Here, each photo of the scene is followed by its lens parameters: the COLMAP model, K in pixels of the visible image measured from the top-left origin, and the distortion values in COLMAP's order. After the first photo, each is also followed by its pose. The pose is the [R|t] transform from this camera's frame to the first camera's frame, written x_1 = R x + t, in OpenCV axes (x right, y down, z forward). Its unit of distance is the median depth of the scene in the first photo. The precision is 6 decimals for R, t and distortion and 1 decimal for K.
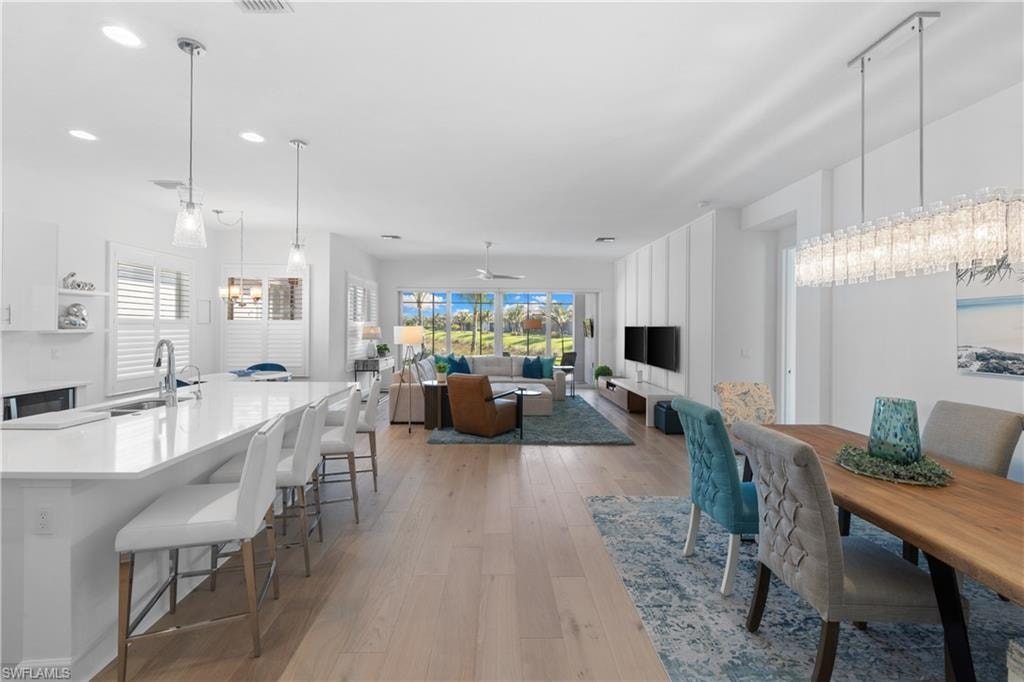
lens RADIAL K [[434.3, 0, 504.7], [0, 434.3, 325.6], [0, 0, 1]] dist [0.003833, 0.000404]
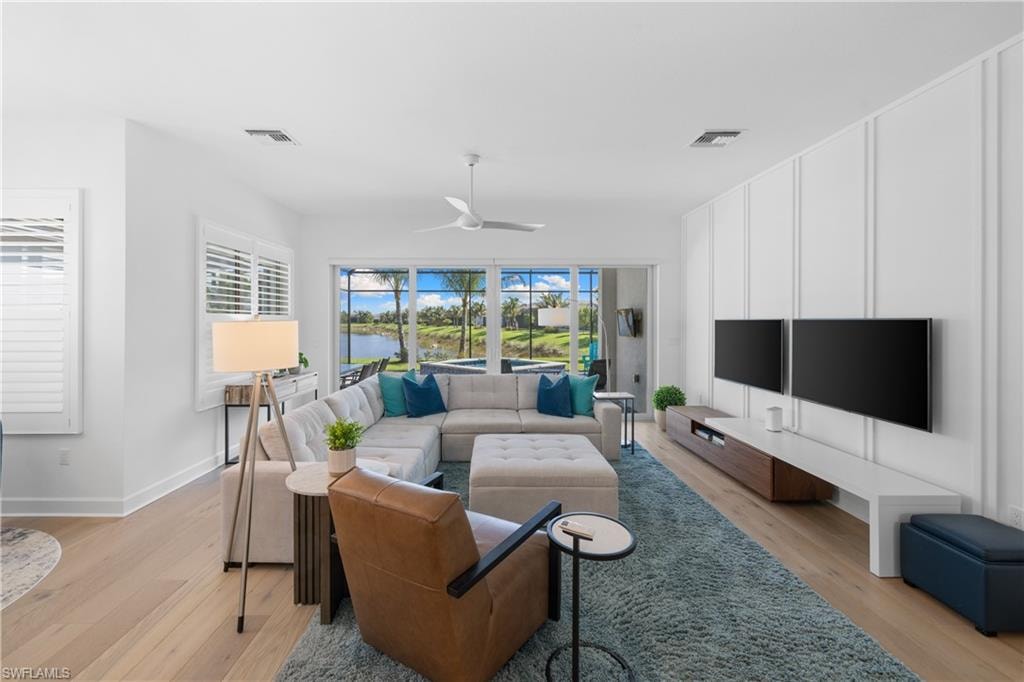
lens RADIAL K [[434.3, 0, 484.4], [0, 434.3, 320.5], [0, 0, 1]] dist [0.003833, 0.000404]
pose [[0.999464, -0.005292, -0.032318, -0.018062], [0.005334, 0.999985, 0.001210, 0.001006], [0.032311, -0.001381, 0.999477, 0.985310]]
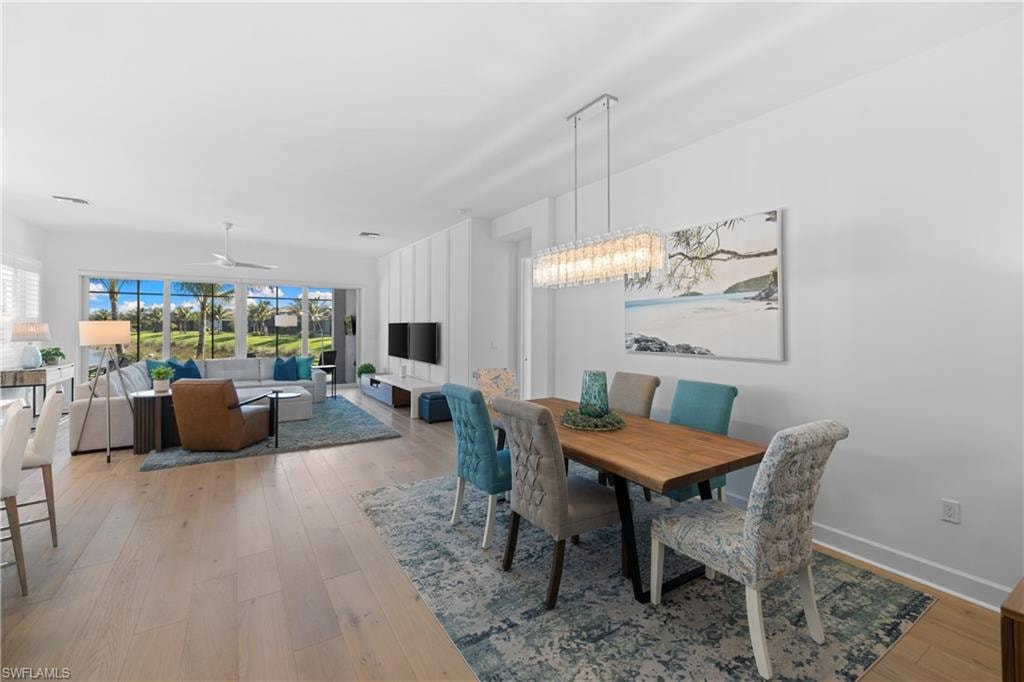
lens RADIAL K [[434.3, 0, 507.8], [0, 434.3, 325.1], [0, 0, 1]] dist [0.003833, 0.000404]
pose [[0.853721, -0.002505, 0.520725, -0.029401], [0.001784, 0.999997, 0.001885, 0.011586], [-0.520728, -0.000680, 0.853722, -0.015180]]
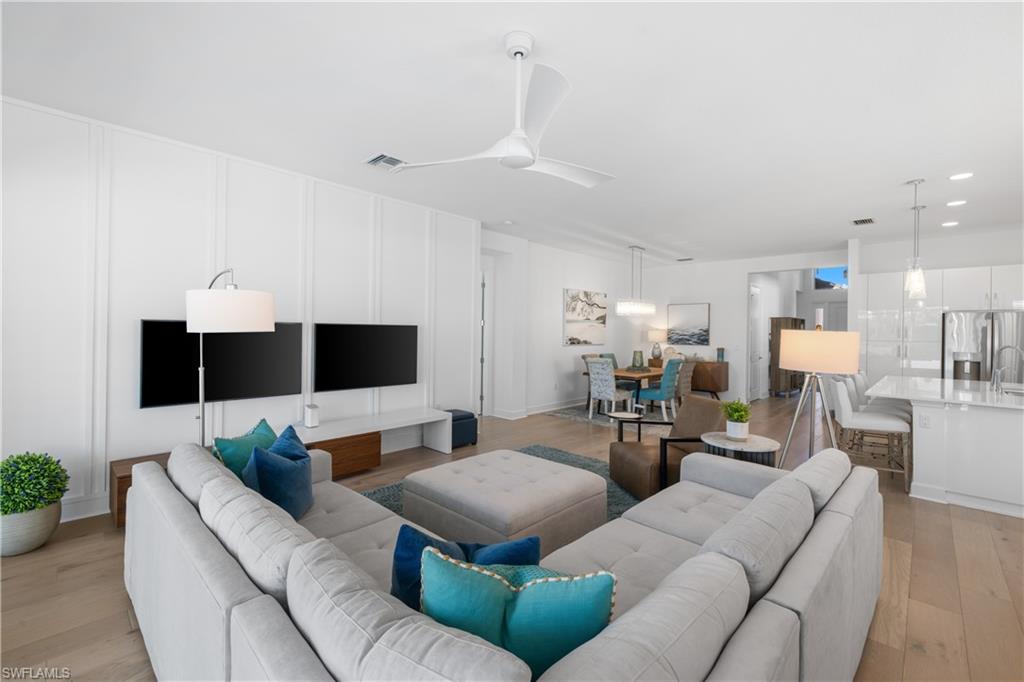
lens RADIAL K [[429.2, 0, 510.2], [0, 429.2, 331.7], [0, 0, 1]] dist [-0.002905, -0.000180]
pose [[-0.706126, -0.019441, 0.707819, -0.491369], [-0.020907, 0.999760, 0.006603, 0.006127], [-0.707777, -0.010136, -0.706363, 2.436437]]
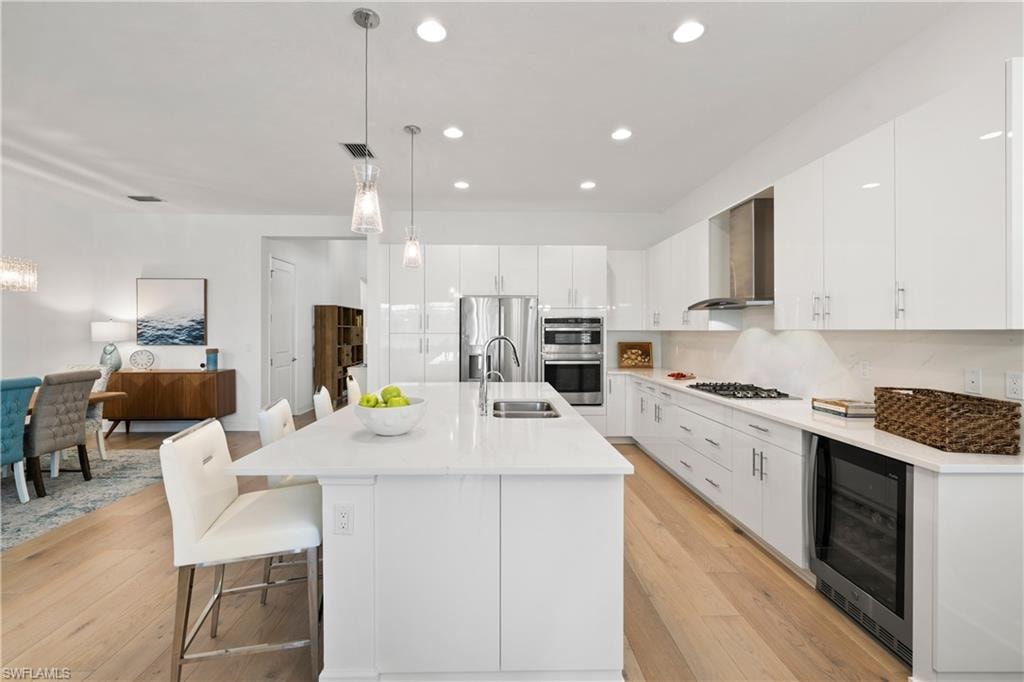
lens RADIAL K [[434.3, 0, 503.4], [0, 434.3, 332.5], [0, 0, 1]] dist [0.003833, 0.000404]
pose [[-0.999937, -0.010557, -0.003690, -0.630248], [-0.010569, 0.999939, 0.003278, 0.014473], [0.003656, 0.003317, -0.999988, 1.501917]]
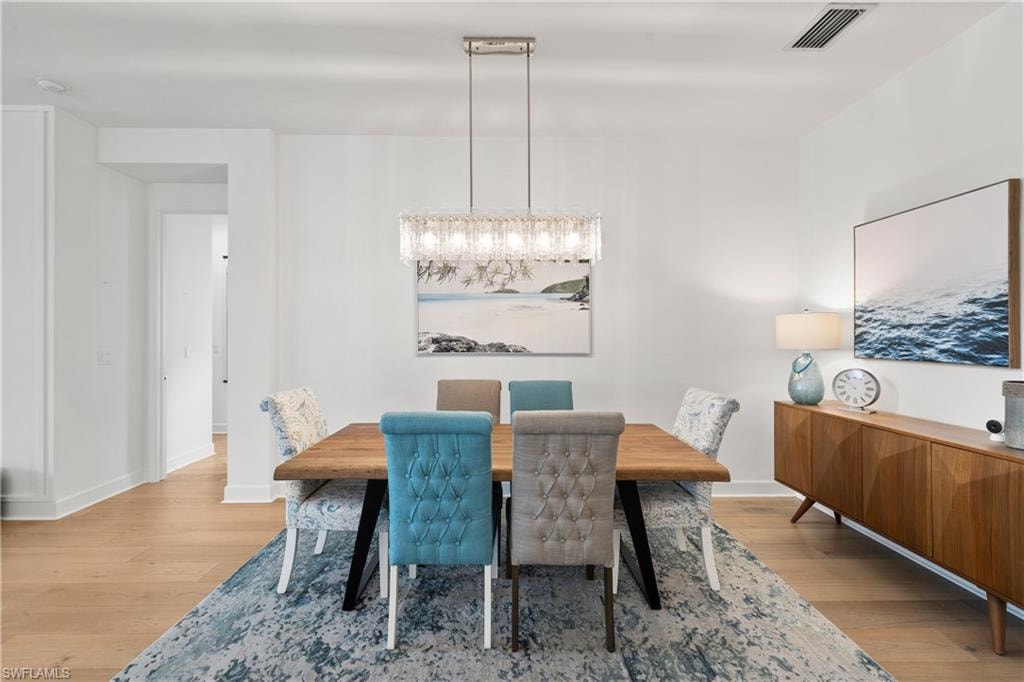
lens RADIAL K [[434.3, 0, 505.9], [0, 434.3, 339.2], [0, 0, 1]] dist [0.003833, 0.000404]
pose [[-0.002387, -0.015132, 0.999883, -0.120519], [-0.004780, 0.999874, 0.015120, 0.034646], [-0.999986, -0.004744, -0.002459, 0.584672]]
